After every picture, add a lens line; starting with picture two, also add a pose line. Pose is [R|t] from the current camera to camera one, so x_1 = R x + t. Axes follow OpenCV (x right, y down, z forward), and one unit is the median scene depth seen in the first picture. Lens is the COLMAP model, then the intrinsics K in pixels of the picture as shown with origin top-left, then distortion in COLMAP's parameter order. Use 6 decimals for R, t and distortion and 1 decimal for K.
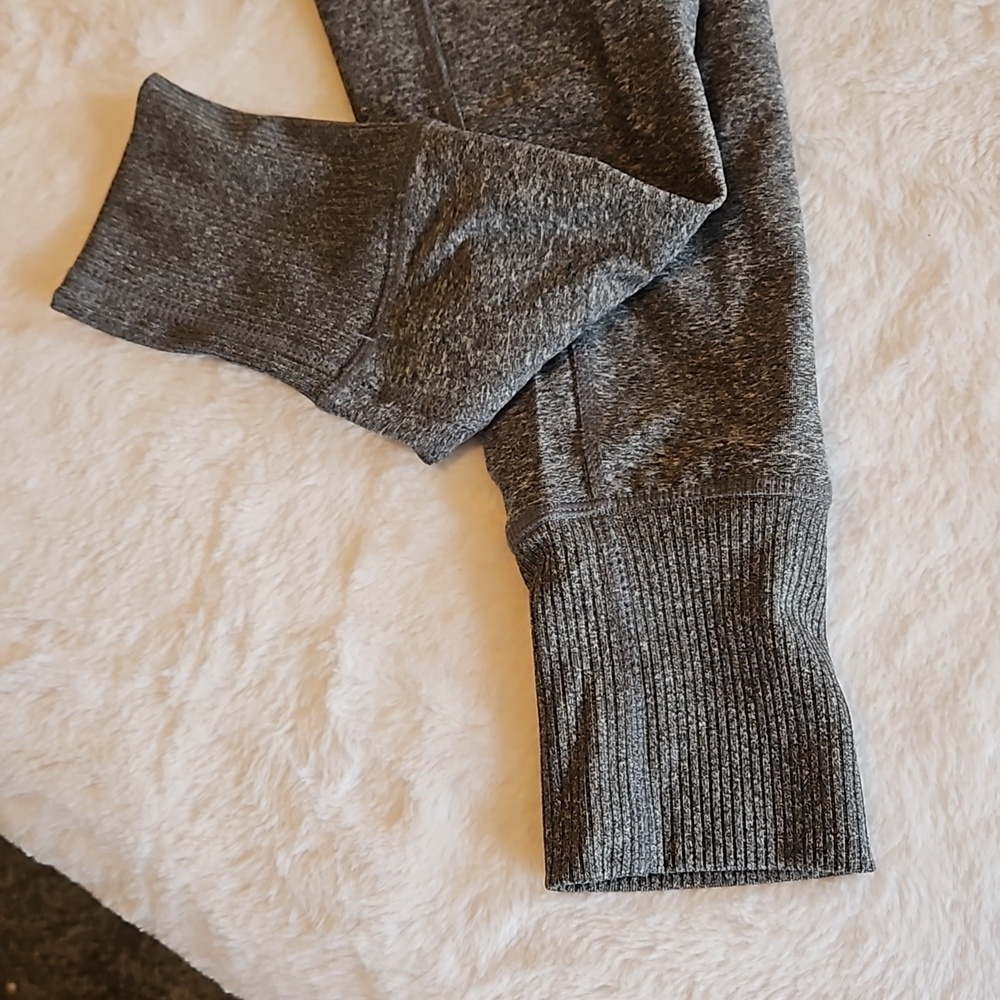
lens RADIAL K [[1447.0, 0, 500.0], [0, 1447.0, 500.0], [0, 0, 1]] dist [0.074131, -0.097244]
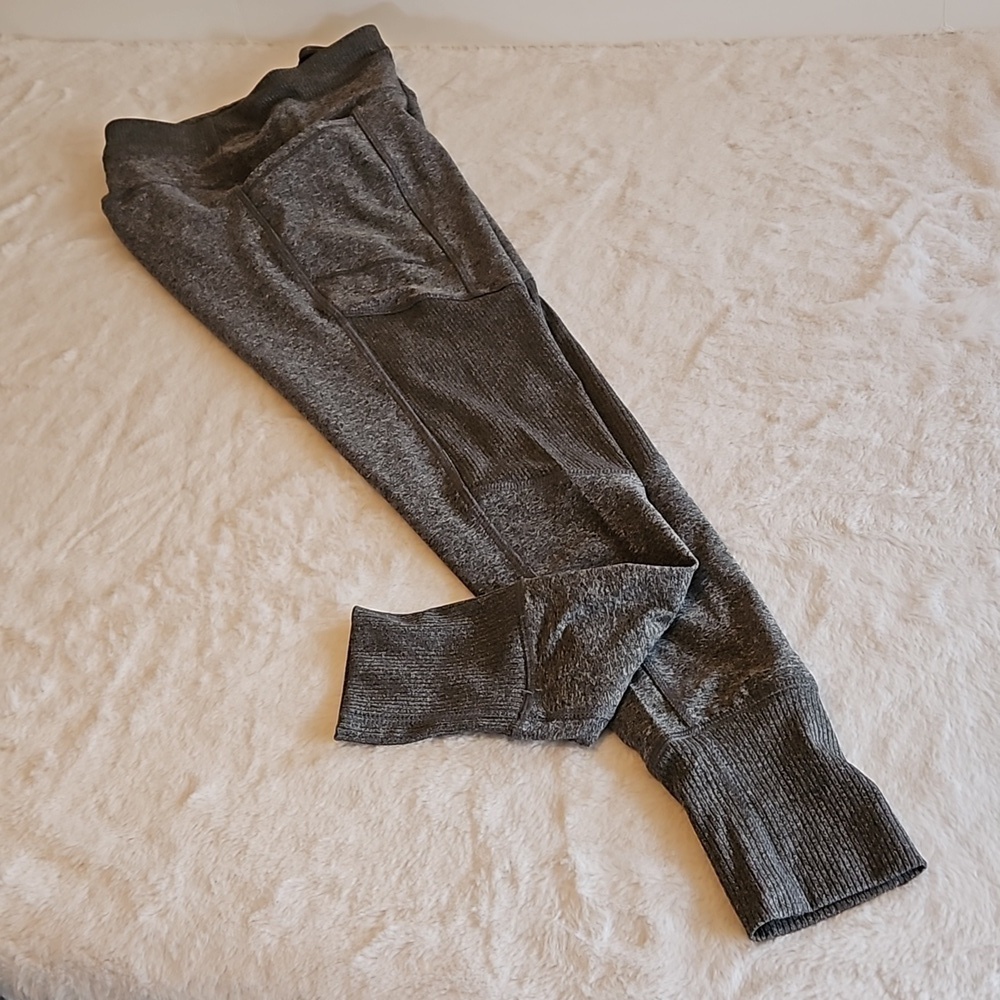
lens RADIAL K [[1447.0, 0, 500.0], [0, 1447.0, 500.0], [0, 0, 1]] dist [0.074131, -0.097244]
pose [[0.957949, -0.238615, 0.159366, -0.351410], [0.286132, 0.836020, -0.468186, 0.501088], [-0.021518, 0.494098, 0.869140, -0.609566]]
